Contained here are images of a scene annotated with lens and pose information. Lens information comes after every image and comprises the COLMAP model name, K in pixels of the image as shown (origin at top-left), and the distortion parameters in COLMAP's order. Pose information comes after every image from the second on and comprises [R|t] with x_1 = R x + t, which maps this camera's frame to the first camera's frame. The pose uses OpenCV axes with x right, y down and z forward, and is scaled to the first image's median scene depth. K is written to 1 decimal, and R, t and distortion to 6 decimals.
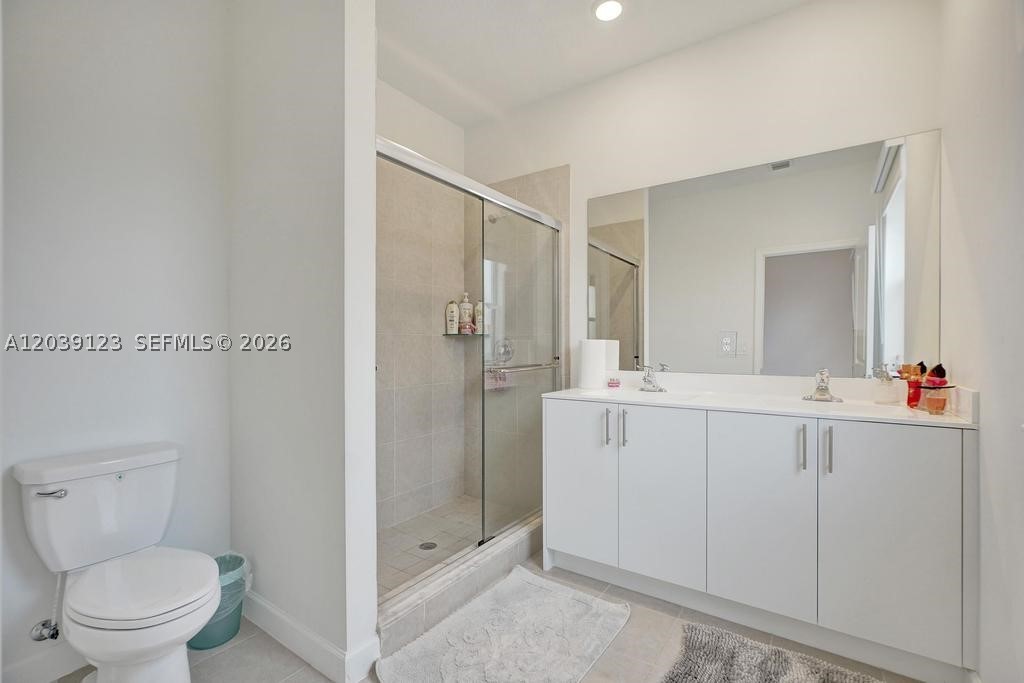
lens RADIAL K [[470.7, 0, 507.9], [0, 470.7, 346.2], [0, 0, 1]] dist [-0.013954, 0.006728]
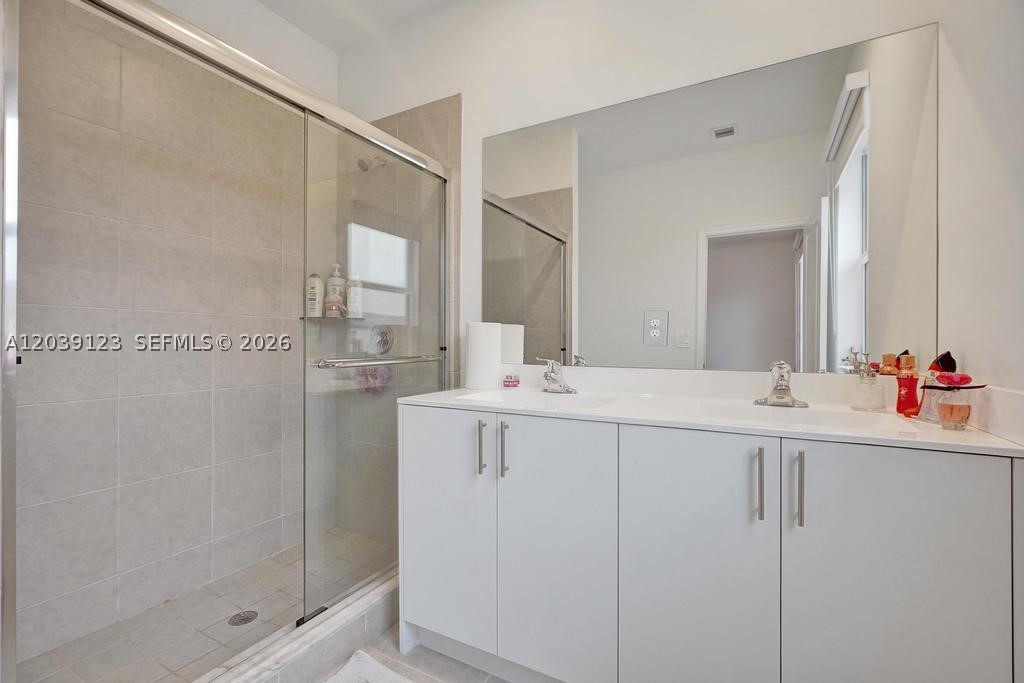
lens RADIAL K [[444.0, 0, 527.6], [0, 444.0, 341.7], [0, 0, 1]] dist [-0.007951, 0.000172]
pose [[0.993965, 0.003380, 0.109649, 0.172868], [-0.002778, 0.999980, -0.005645, 0.019546], [-0.109666, 0.005306, 0.993954, 0.299271]]
